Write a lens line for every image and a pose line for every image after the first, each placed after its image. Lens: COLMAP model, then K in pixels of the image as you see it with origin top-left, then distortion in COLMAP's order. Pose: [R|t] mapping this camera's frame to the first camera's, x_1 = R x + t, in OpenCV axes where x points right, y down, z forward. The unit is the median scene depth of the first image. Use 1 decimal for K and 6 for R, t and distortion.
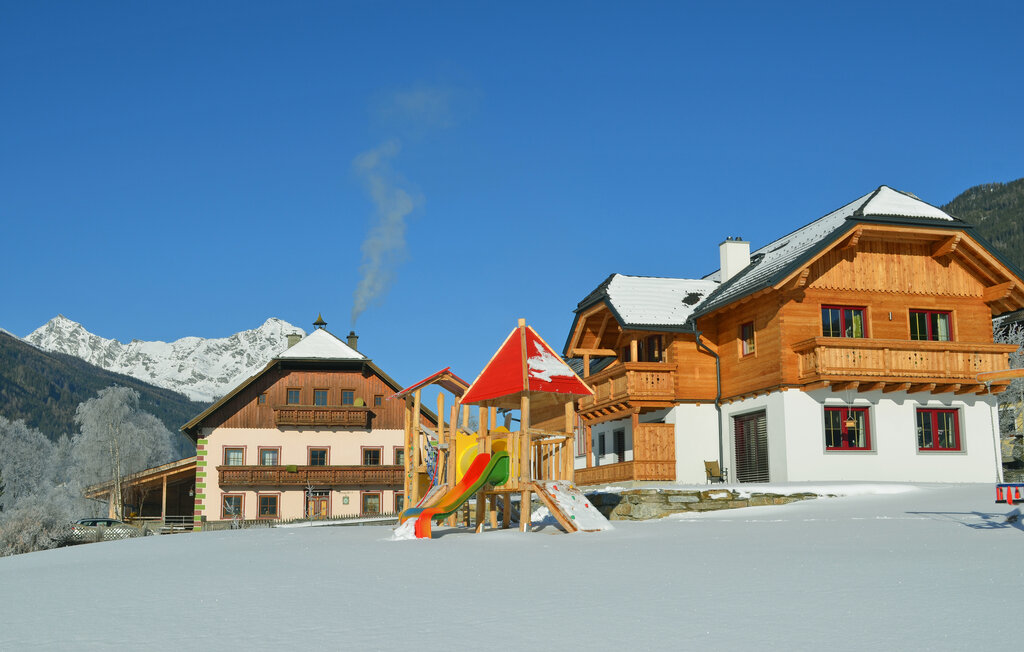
lens RADIAL K [[1138.1, 0, 512.0], [0, 1138.1, 326.0], [0, 0, 1]] dist [-0.030051, -0.008677]
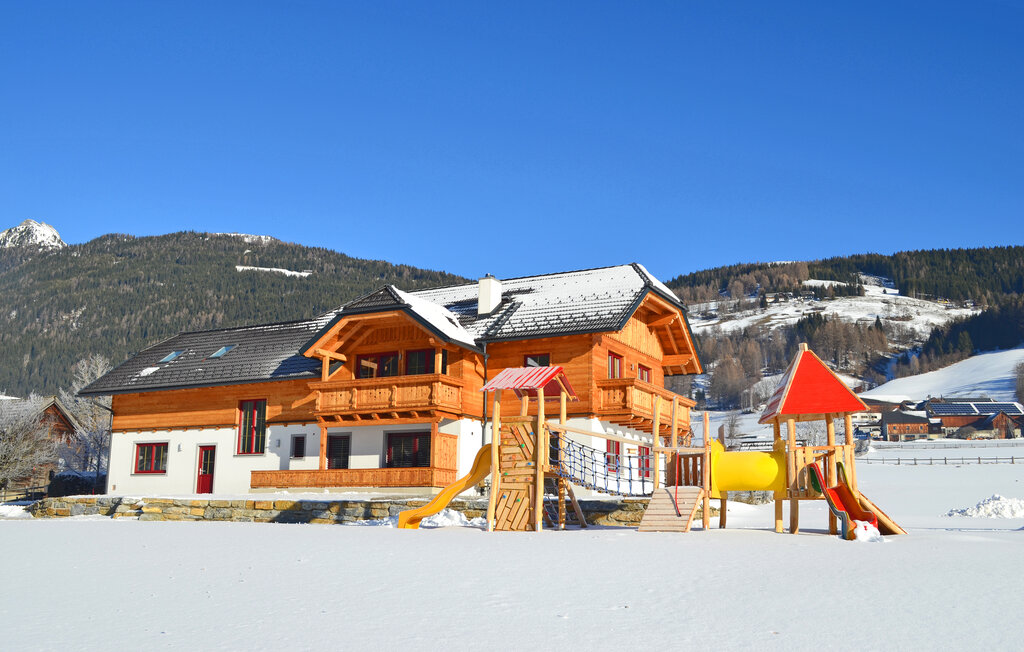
lens RADIAL K [[963.8, 0, 512.0], [0, 963.8, 326.0], [0, 0, 1]] dist [-0.002608, -0.001212]
pose [[0.690580, 0.168511, 0.703352, -0.513720], [-0.148162, 0.984816, -0.090473, 0.062547], [-0.707918, -0.041732, 0.705061, 0.346072]]
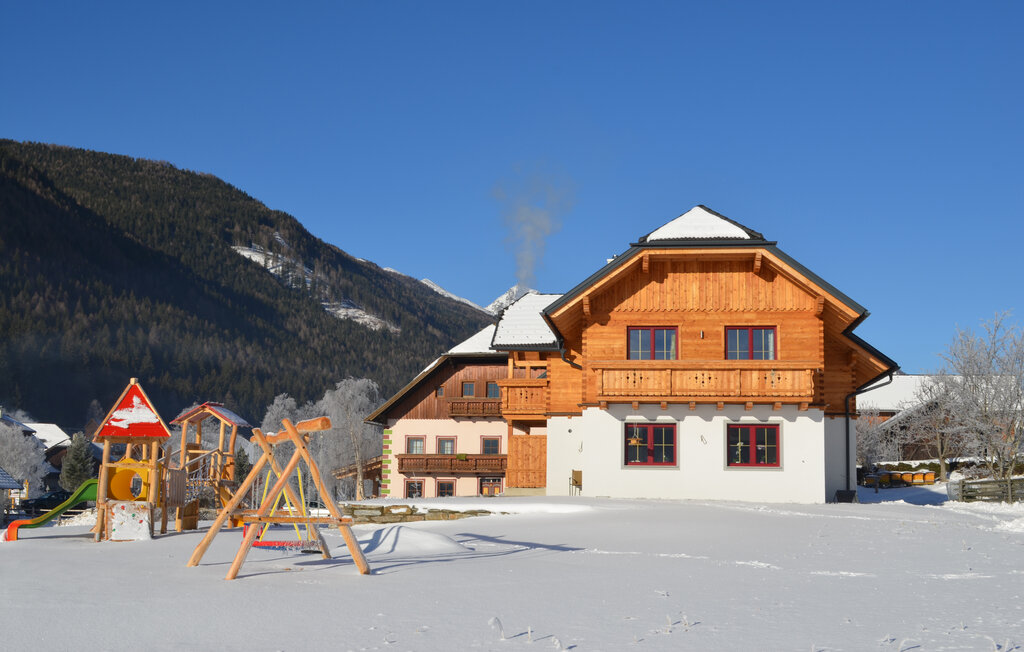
lens RADIAL K [[1233.8, 0, 512.0], [0, 1233.8, 326.0], [0, 0, 1]] dist [-0.013925, -0.005097]
pose [[0.918352, -0.030262, -0.394607, 0.615675], [0.044583, 0.998636, 0.027170, -0.054155], [0.393246, -0.042544, 0.918448, -0.087900]]
